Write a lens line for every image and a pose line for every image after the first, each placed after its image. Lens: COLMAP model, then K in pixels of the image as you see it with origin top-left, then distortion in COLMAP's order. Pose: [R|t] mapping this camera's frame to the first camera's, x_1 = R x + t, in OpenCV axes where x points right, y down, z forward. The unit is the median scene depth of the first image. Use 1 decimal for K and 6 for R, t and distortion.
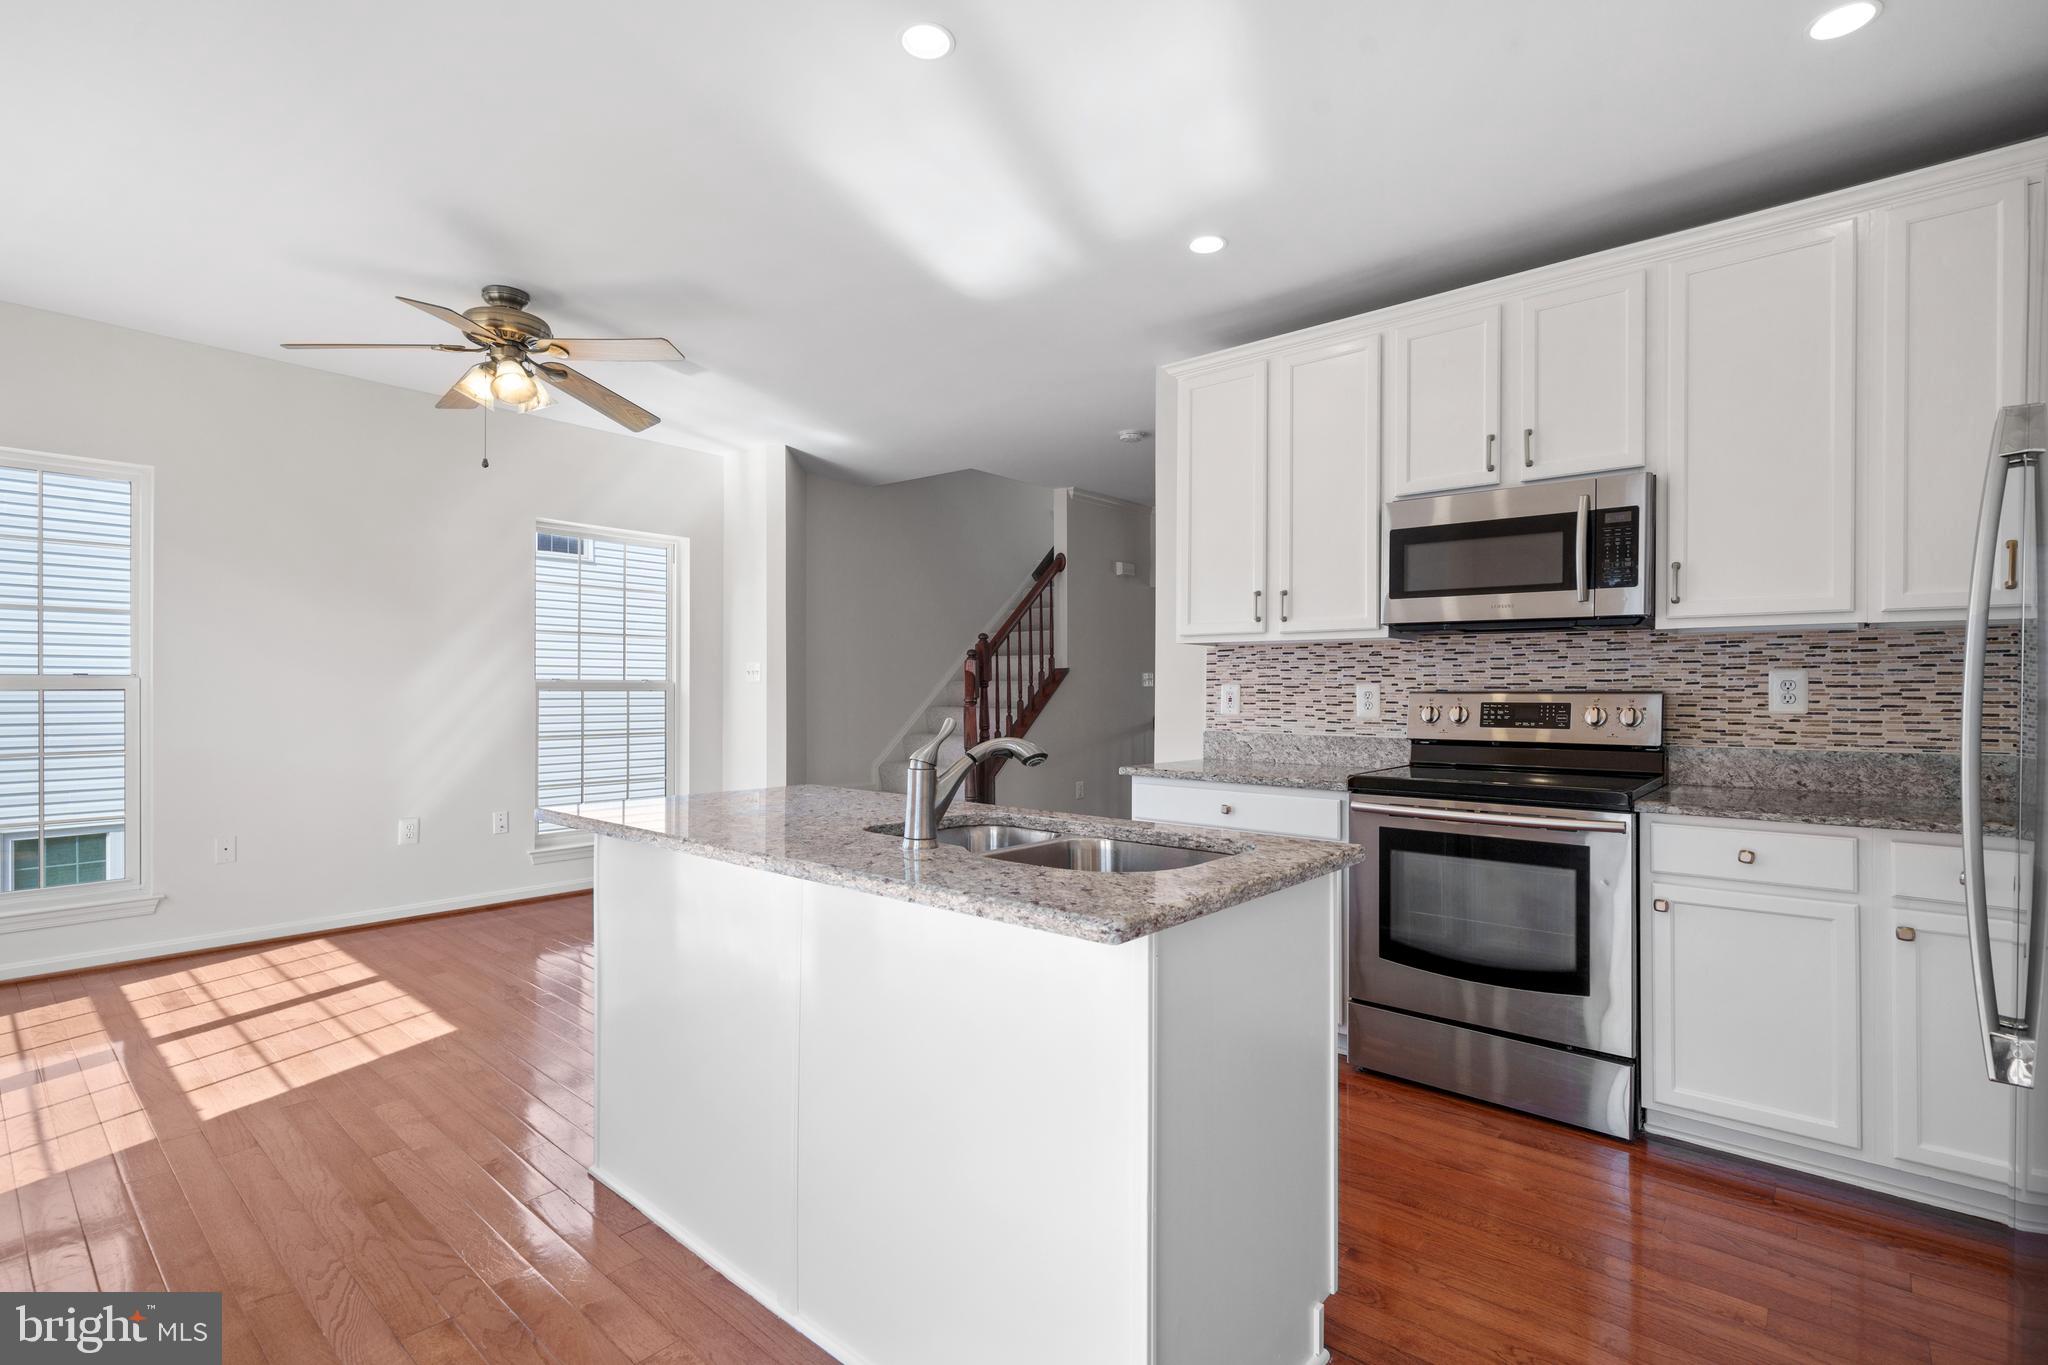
lens RADIAL K [[954.7, 0, 990.7], [0, 954.7, 681.1], [0, 0, 1]] dist [0.014242, -0.000715]
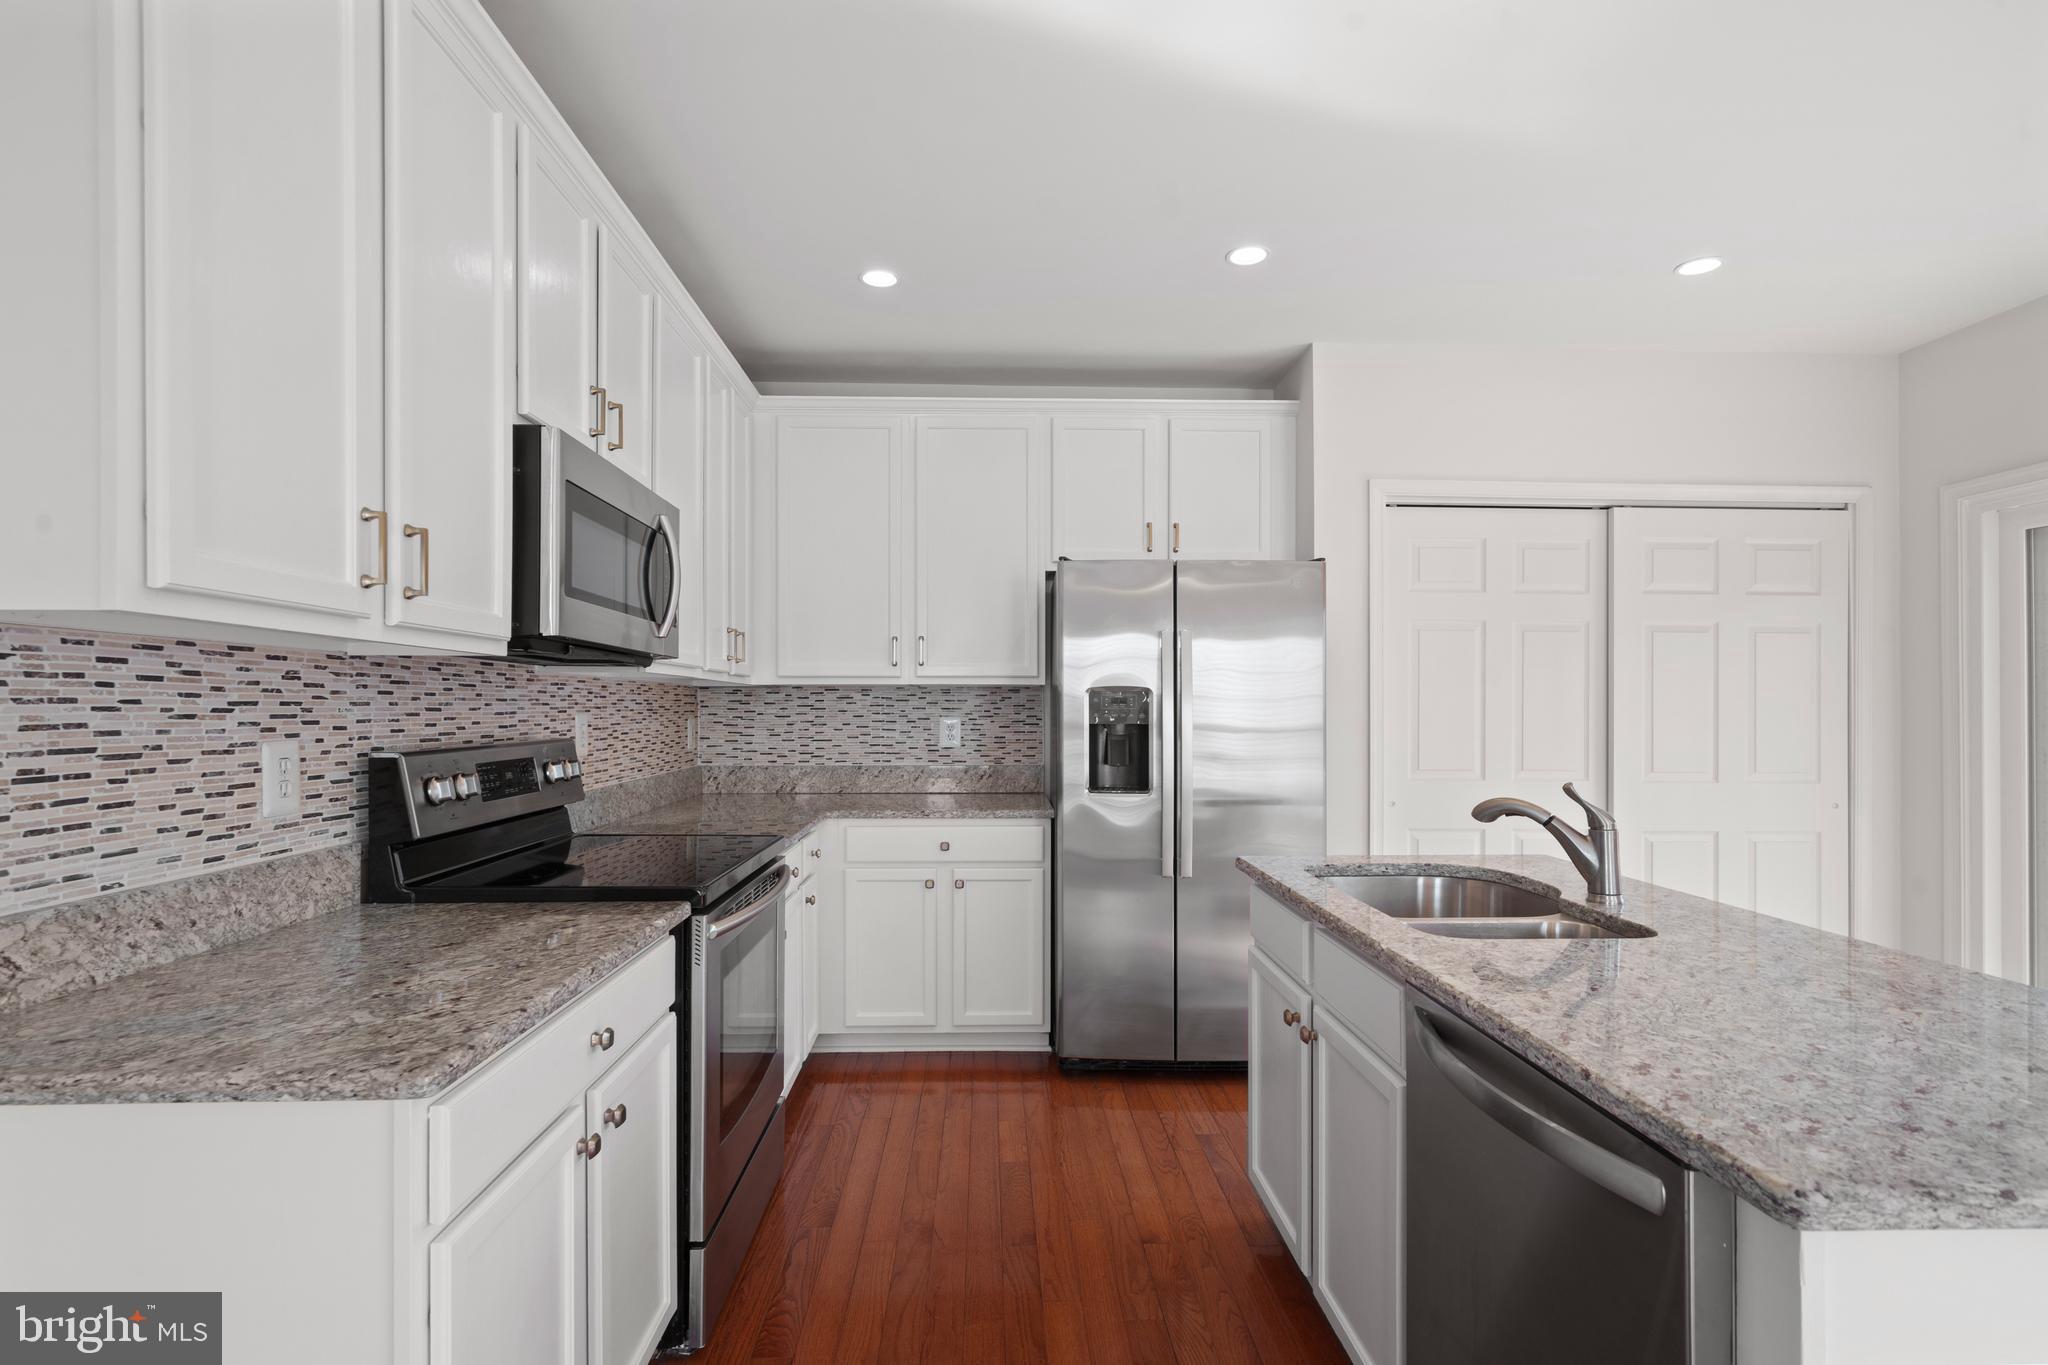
lens RADIAL K [[954.7, 0, 1018.2], [0, 954.7, 702.9], [0, 0, 1]] dist [0.014242, -0.000715]
pose [[-0.699437, 0.000605, 0.714694, -0.180195], [-0.008355, 0.999924, -0.009023, -0.014073], [-0.714646, -0.012282, -0.699379, 1.073425]]
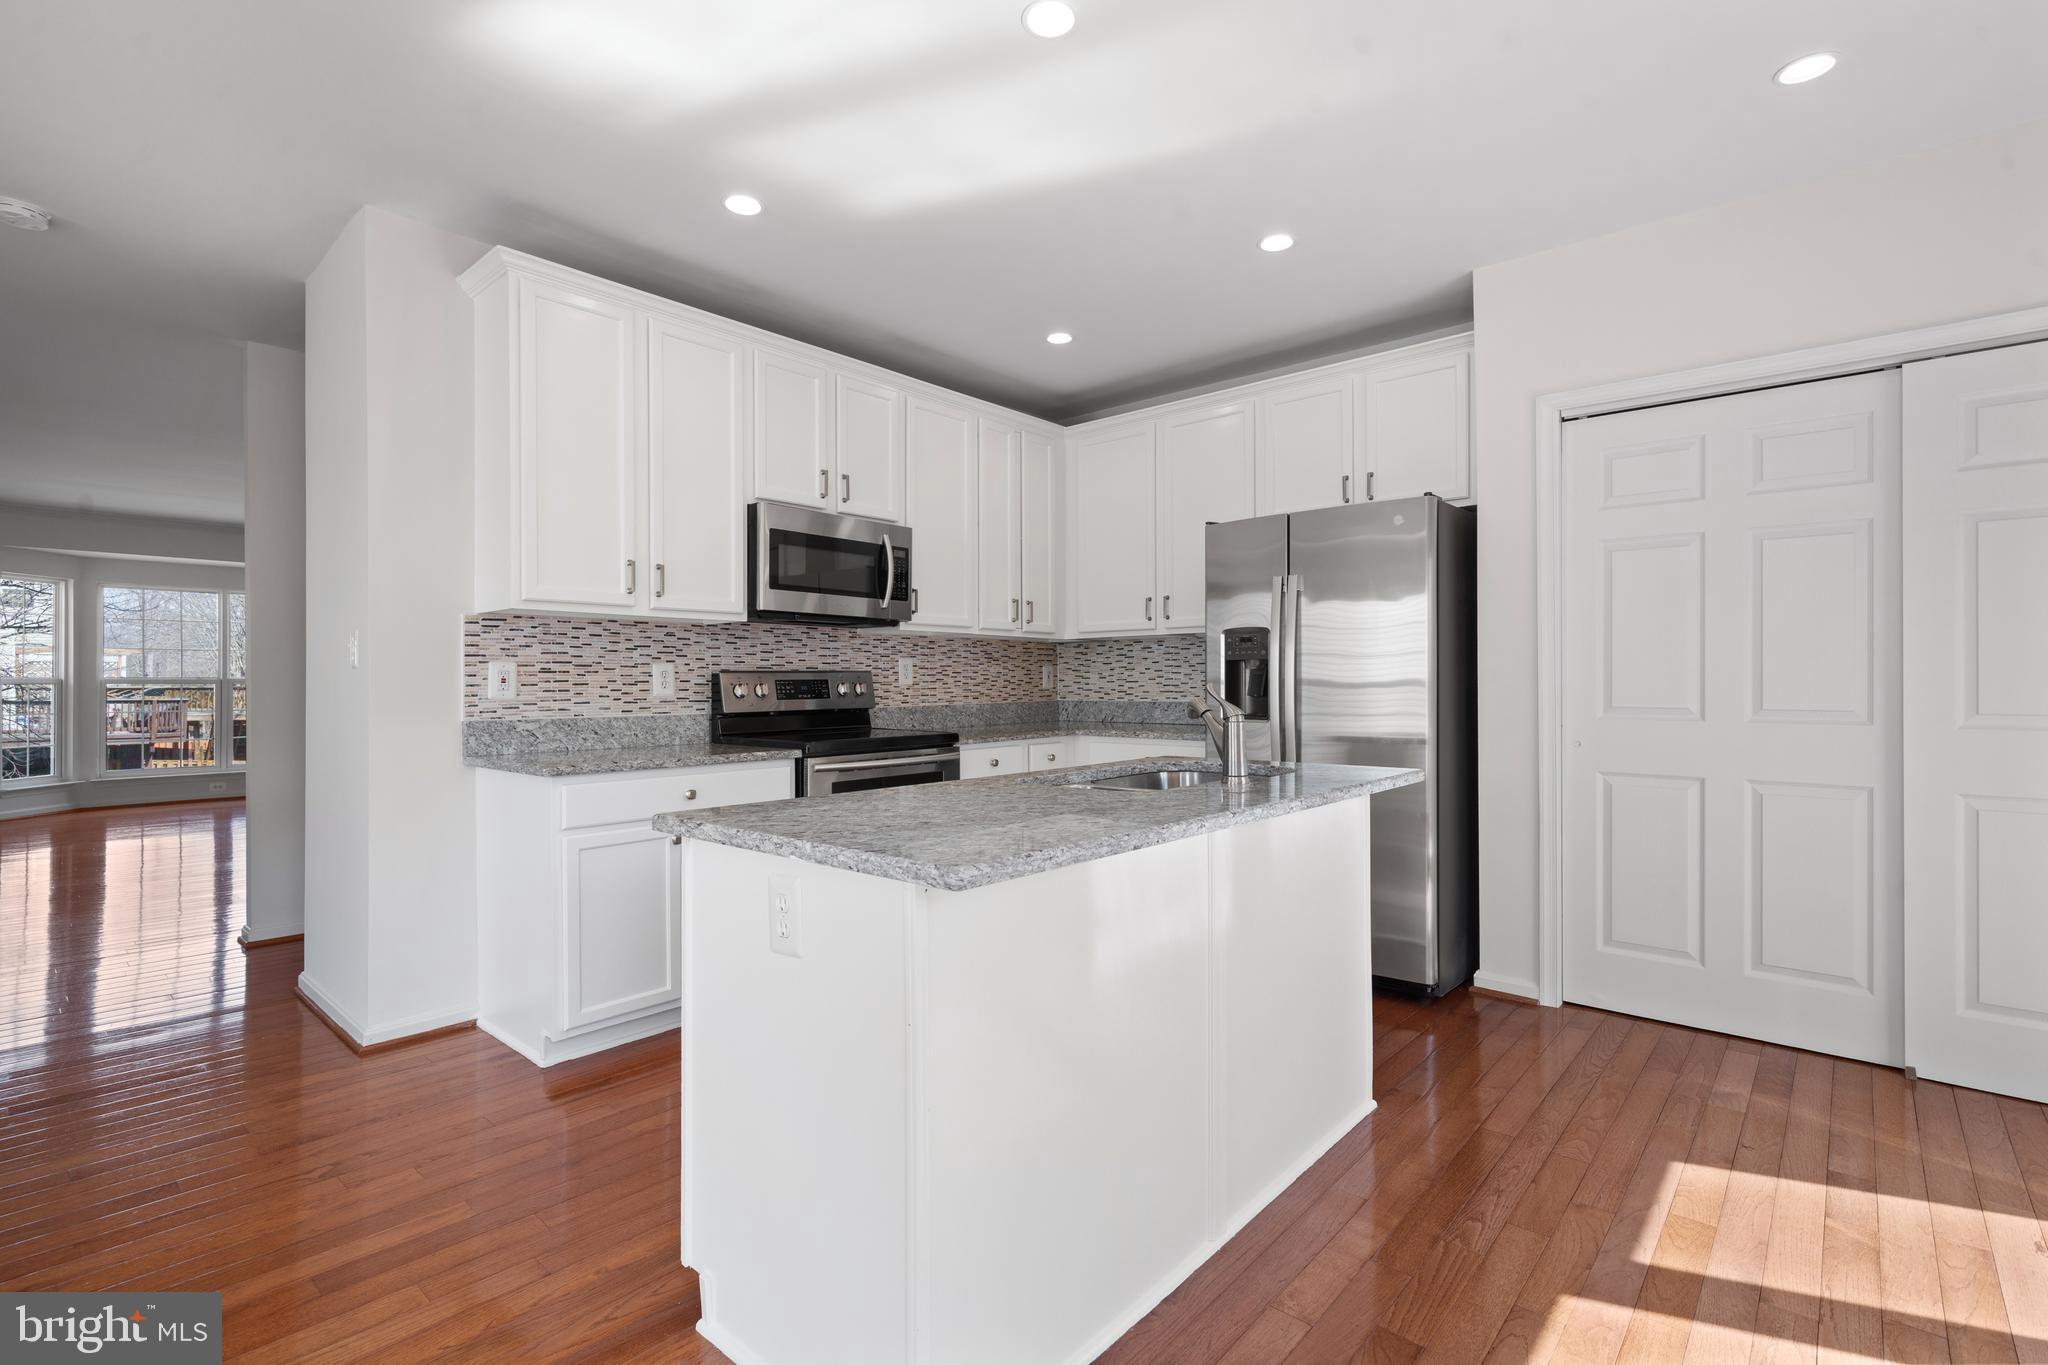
lens RADIAL K [[954.7, 0, 1052.9], [0, 954.7, 676.2], [0, 0, 1]] dist [0.014242, -0.000715]
pose [[-0.026119, 0.003886, 0.999651, -0.641807], [-0.003075, 0.999987, -0.003968, 0.019394], [-0.999654, -0.003177, -0.026106, 0.612317]]
